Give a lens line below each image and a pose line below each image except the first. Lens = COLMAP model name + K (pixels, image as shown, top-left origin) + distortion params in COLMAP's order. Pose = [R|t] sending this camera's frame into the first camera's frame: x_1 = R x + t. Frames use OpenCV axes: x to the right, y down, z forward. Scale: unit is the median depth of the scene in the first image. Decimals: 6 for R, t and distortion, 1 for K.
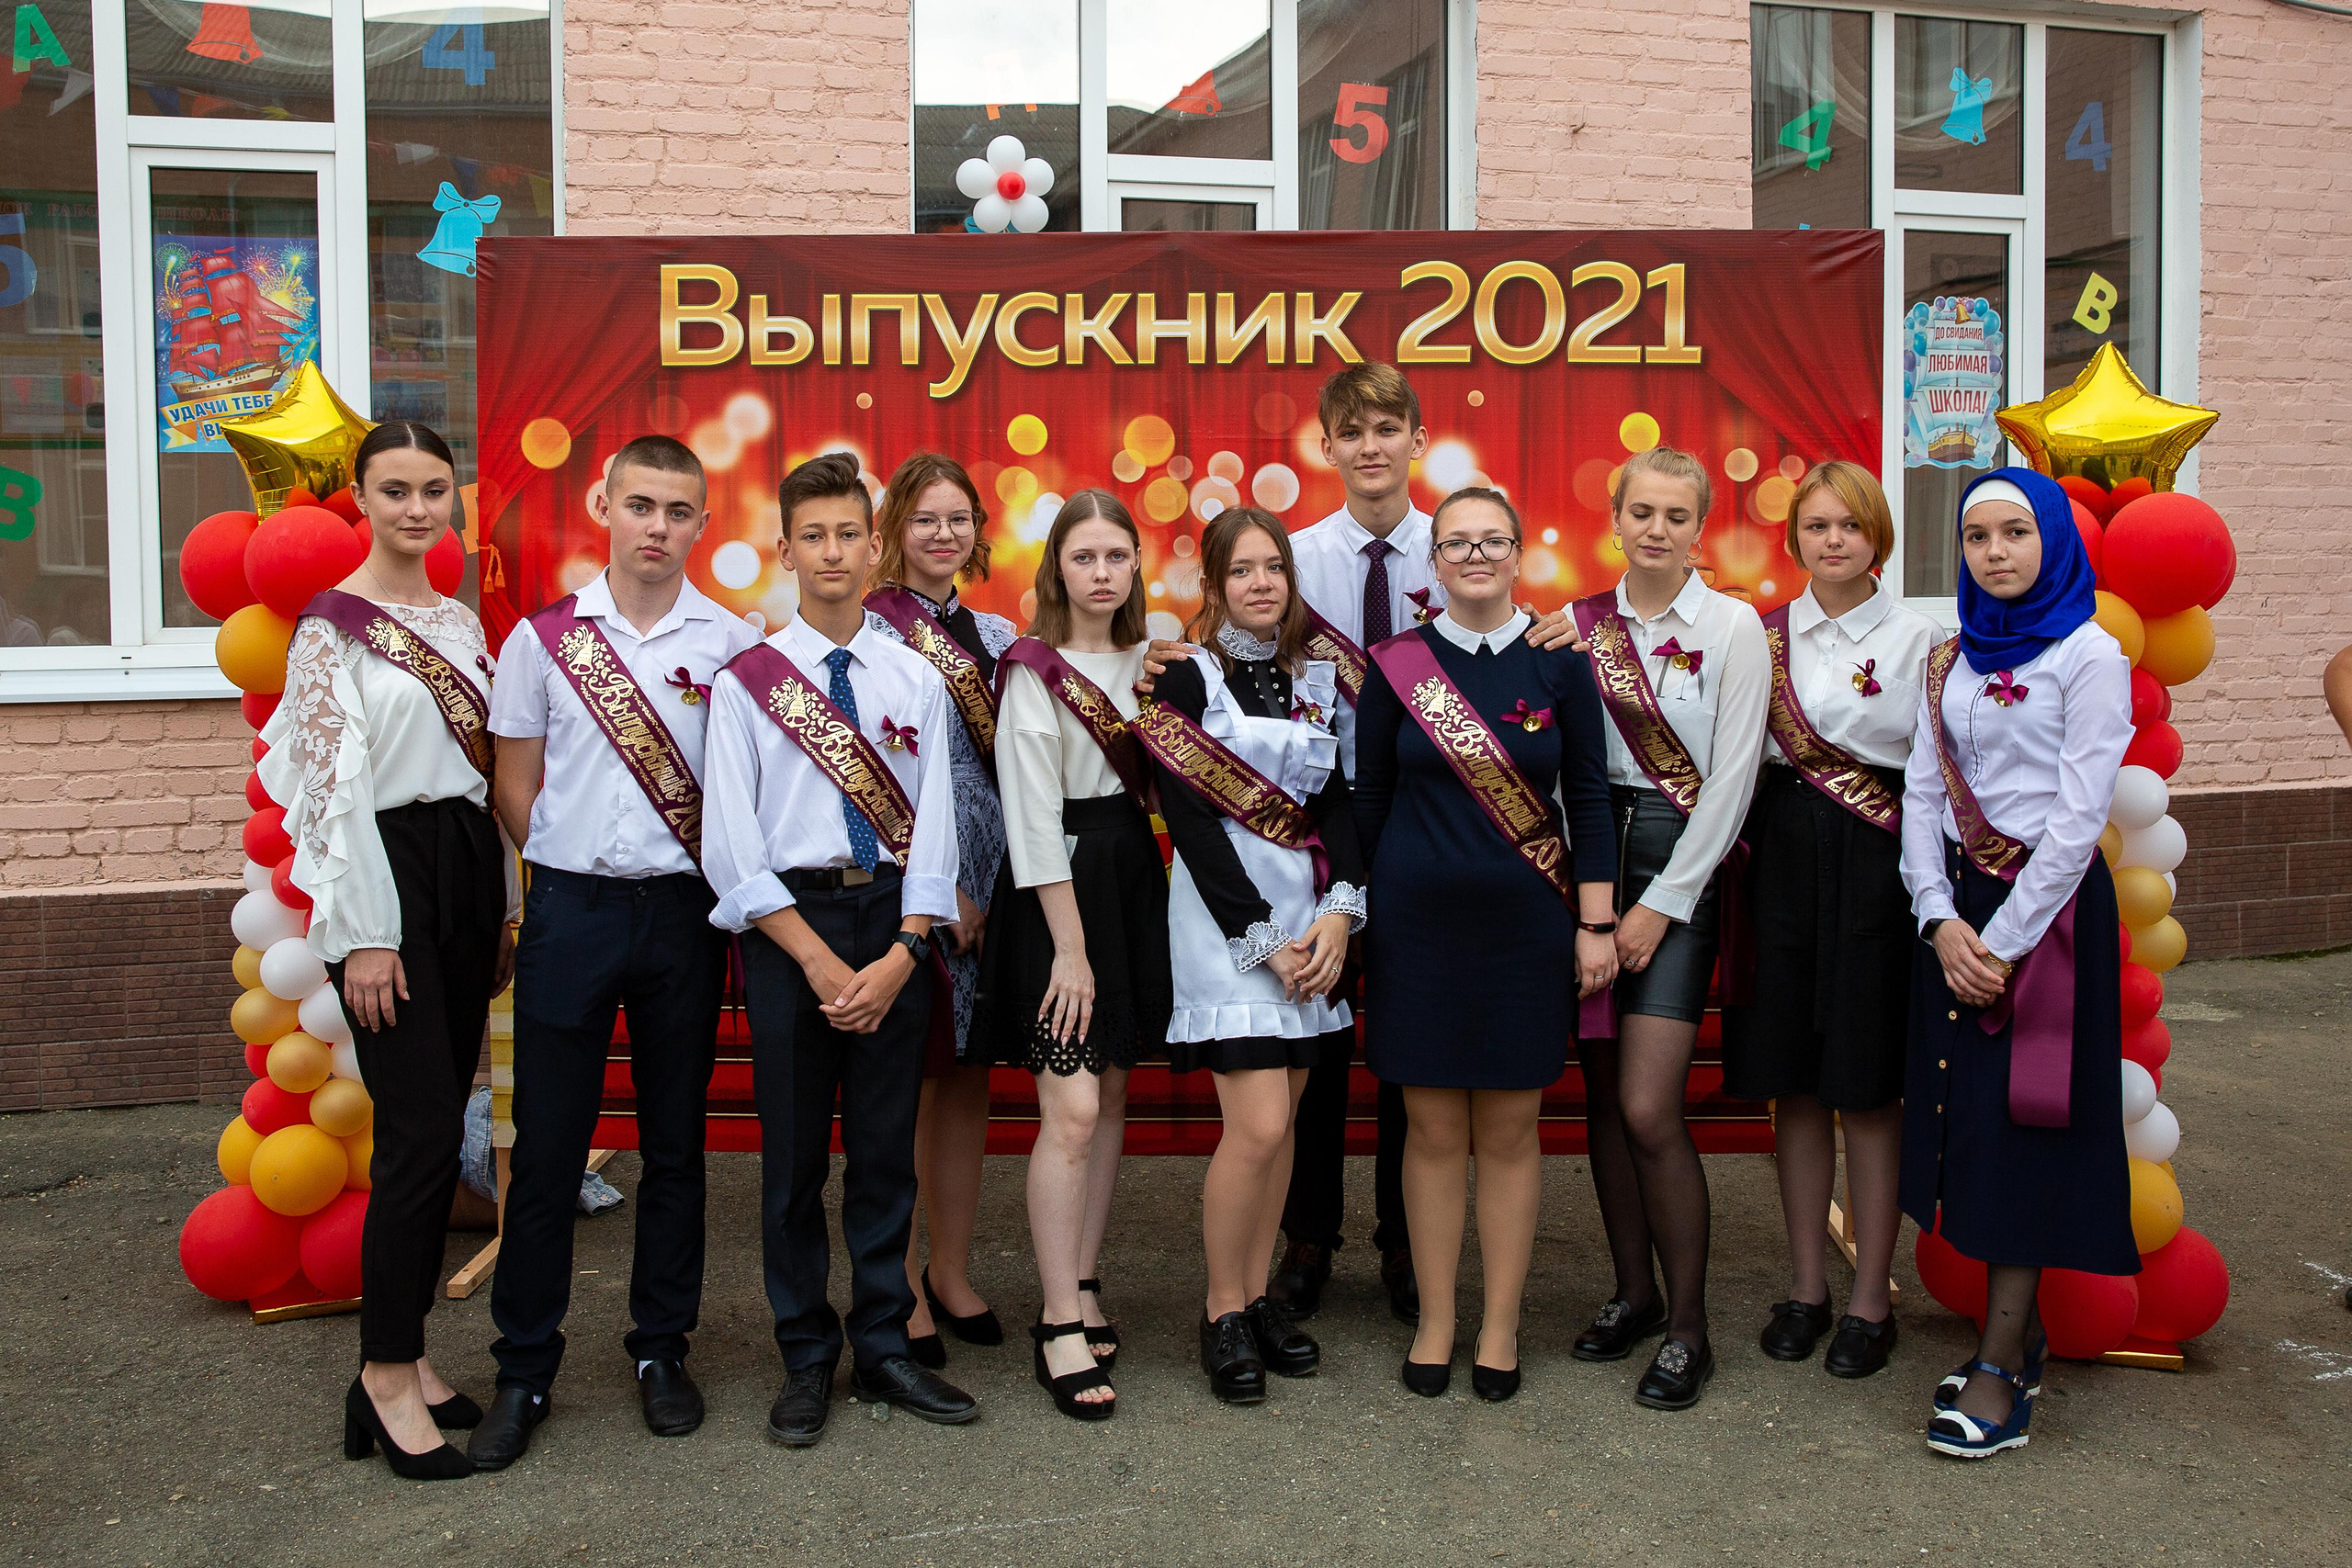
lens RADIAL K [[2184.2, 0, 1176.8], [0, 2184.2, 690.4], [0, 0, 1]] dist [-0.078612, 0.117259]
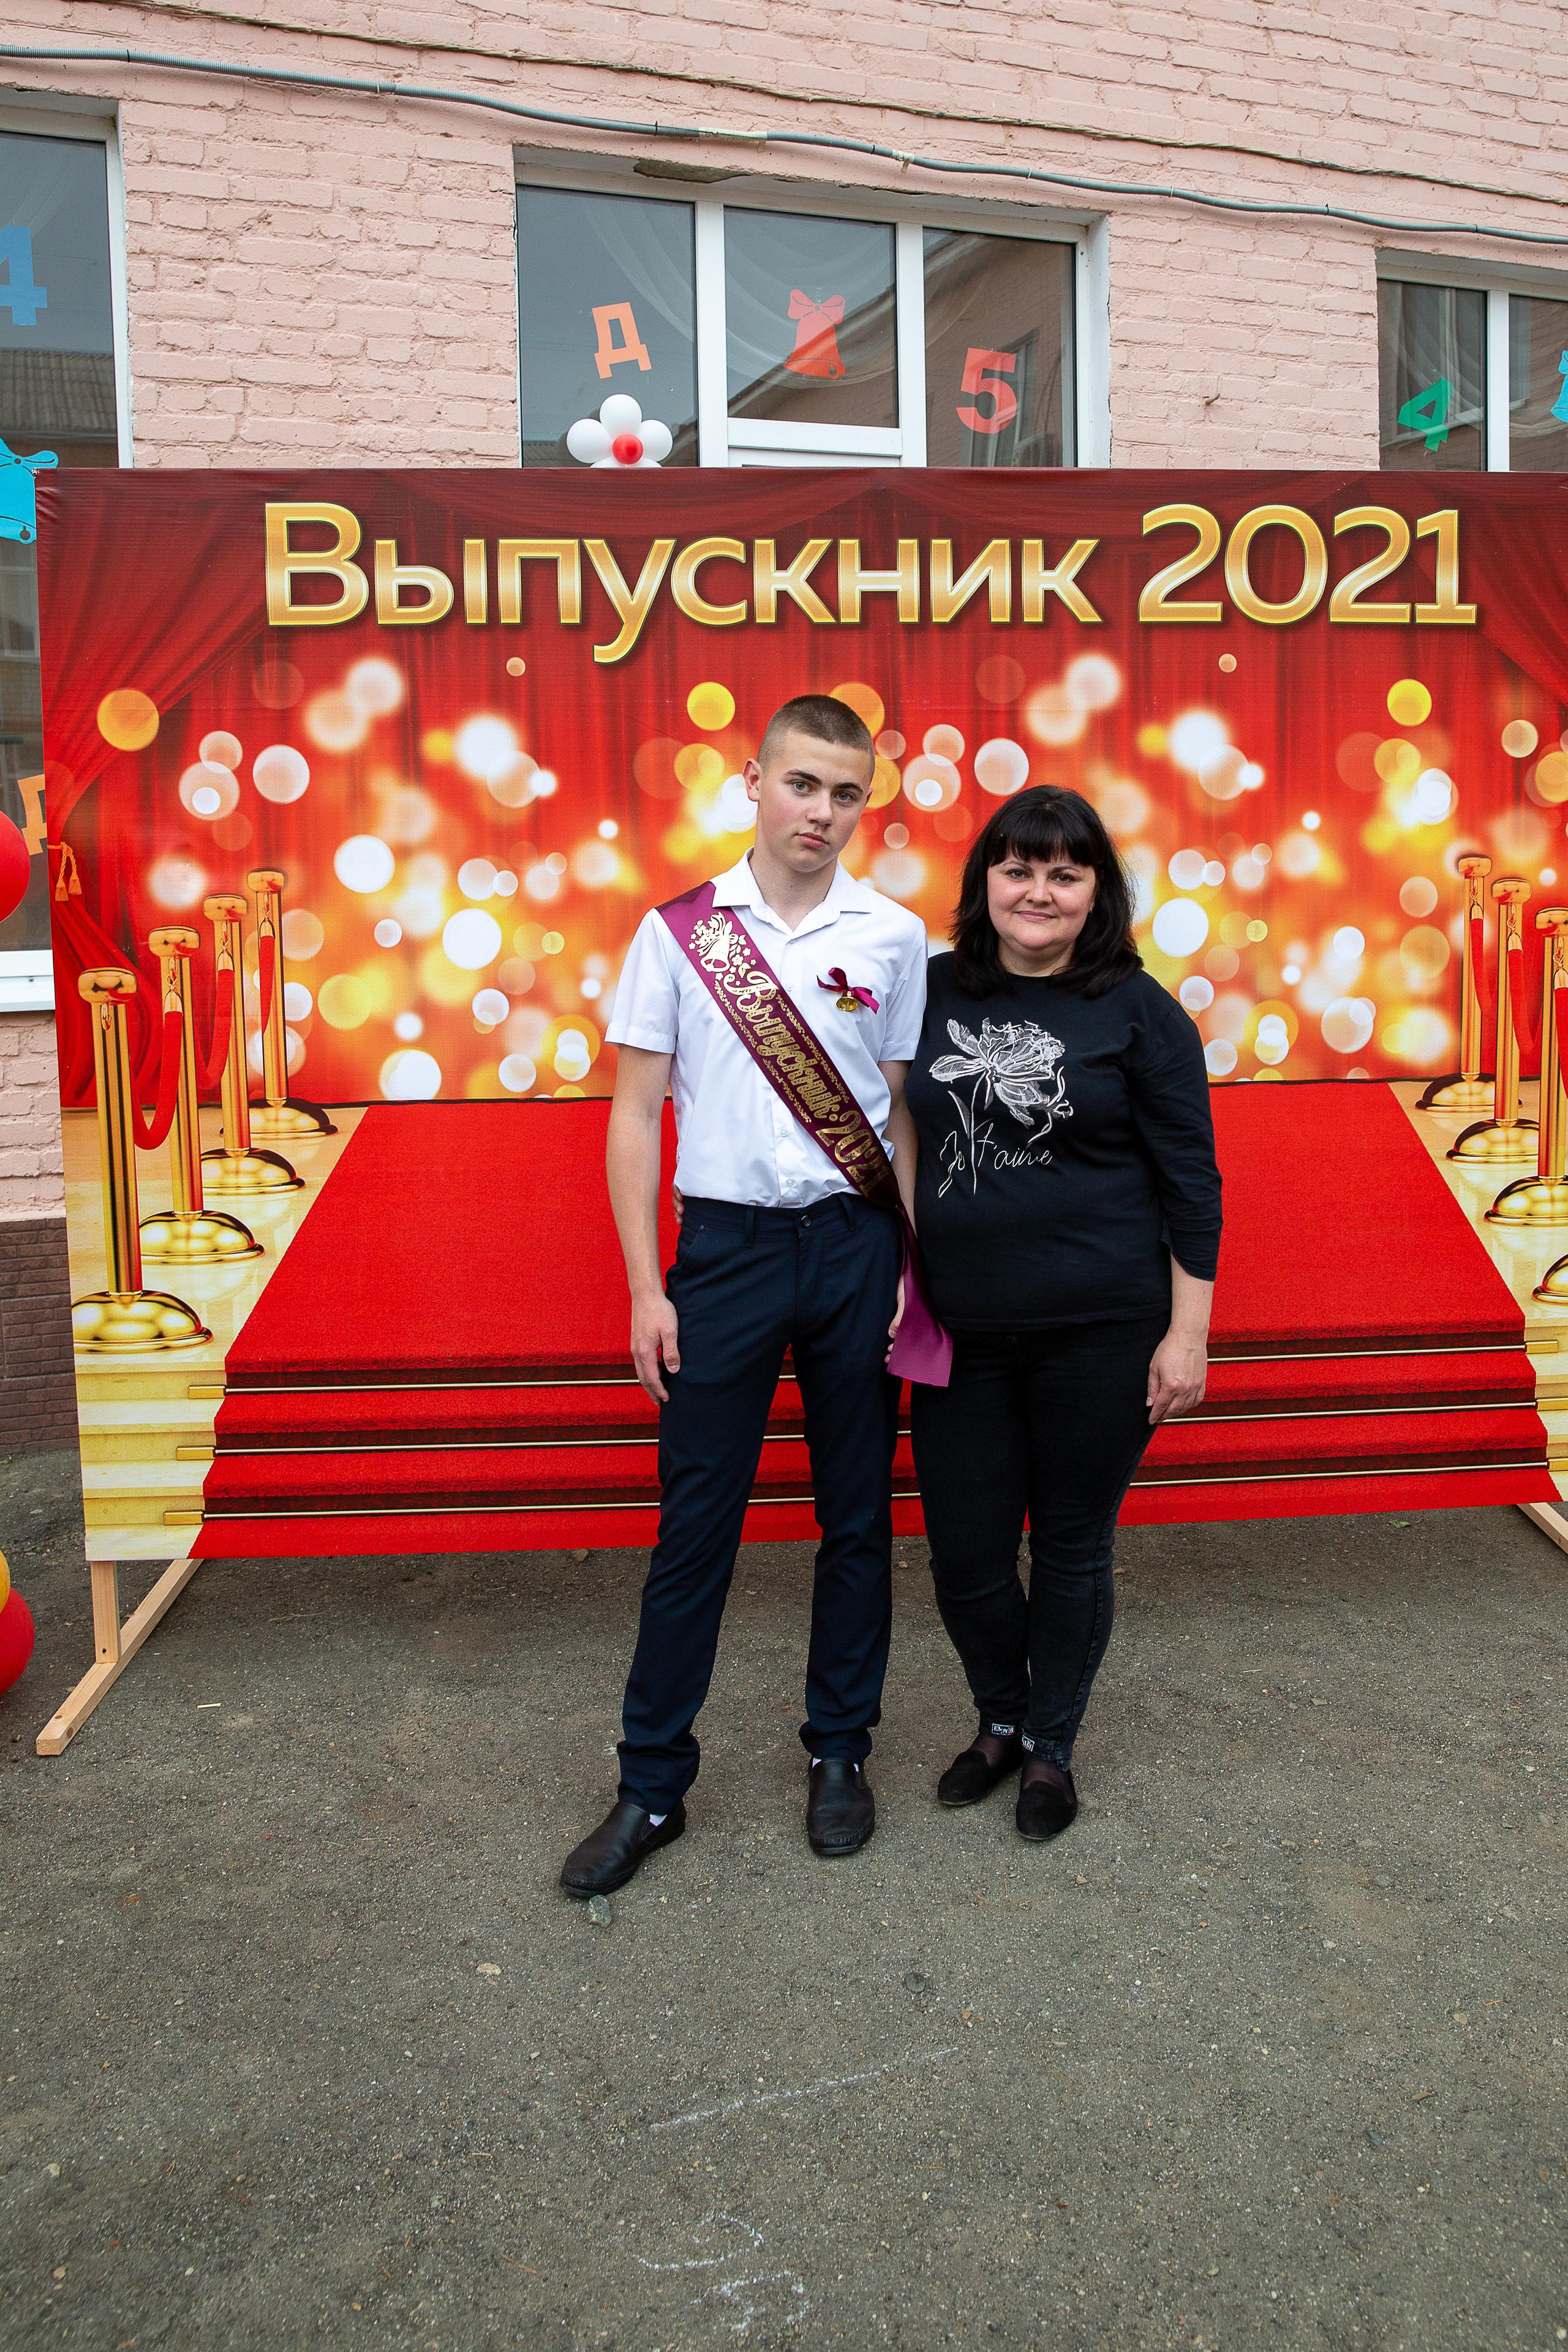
lens RADIAL K [[1945.3, 0, 883.3], [0, 1945.3, 1026.6], [0, 0, 1]] dist [-0.086718, 0.092849]
pose [[0.994430, -0.019974, 0.103490, -0.082634], [0.016856, 0.999380, 0.030917, -0.014799], [-0.104043, -0.029001, 0.994150, 0.239095]]
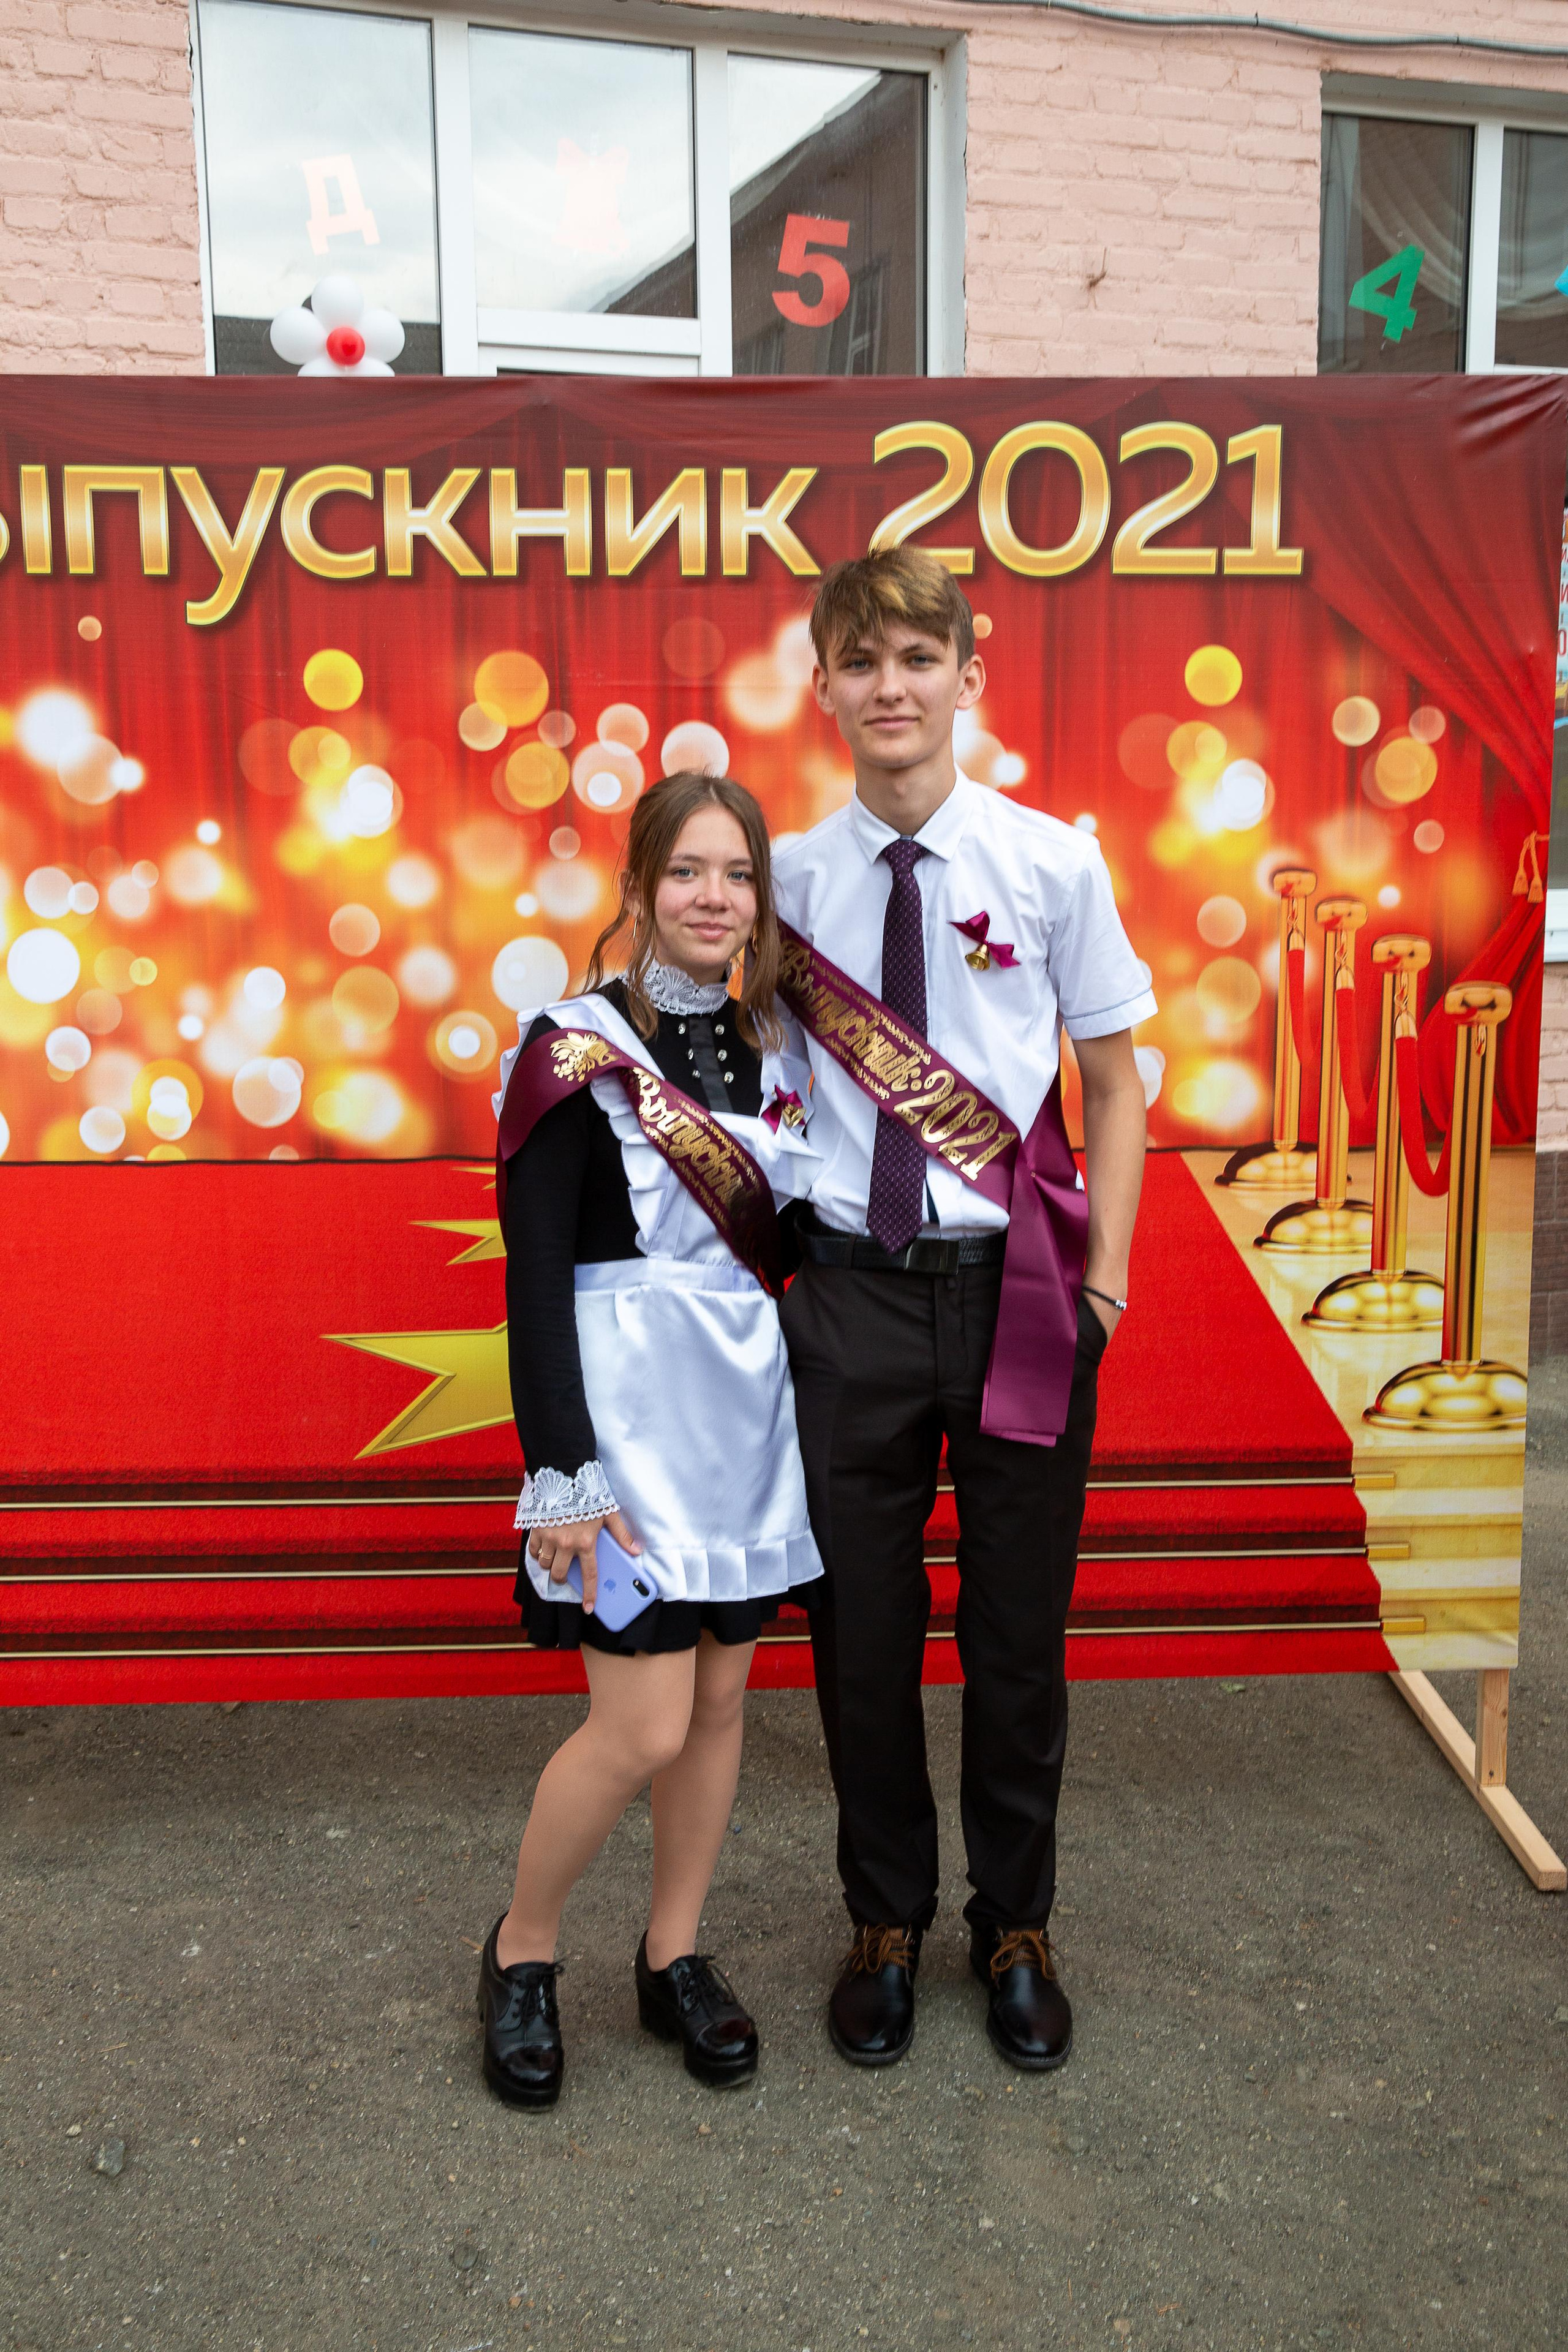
lens RADIAL K [[2326.9, 0, 774.2], [0, 2326.9, 1182.5], [0, 0, 1]] dist [-0.018889, 0.138437]
pose [[0.997772, -0.014383, 0.065153, 0.020175], [0.008605, 0.996073, 0.088117, -0.022800], [-0.066165, -0.087360, 0.993977, 0.248302]]
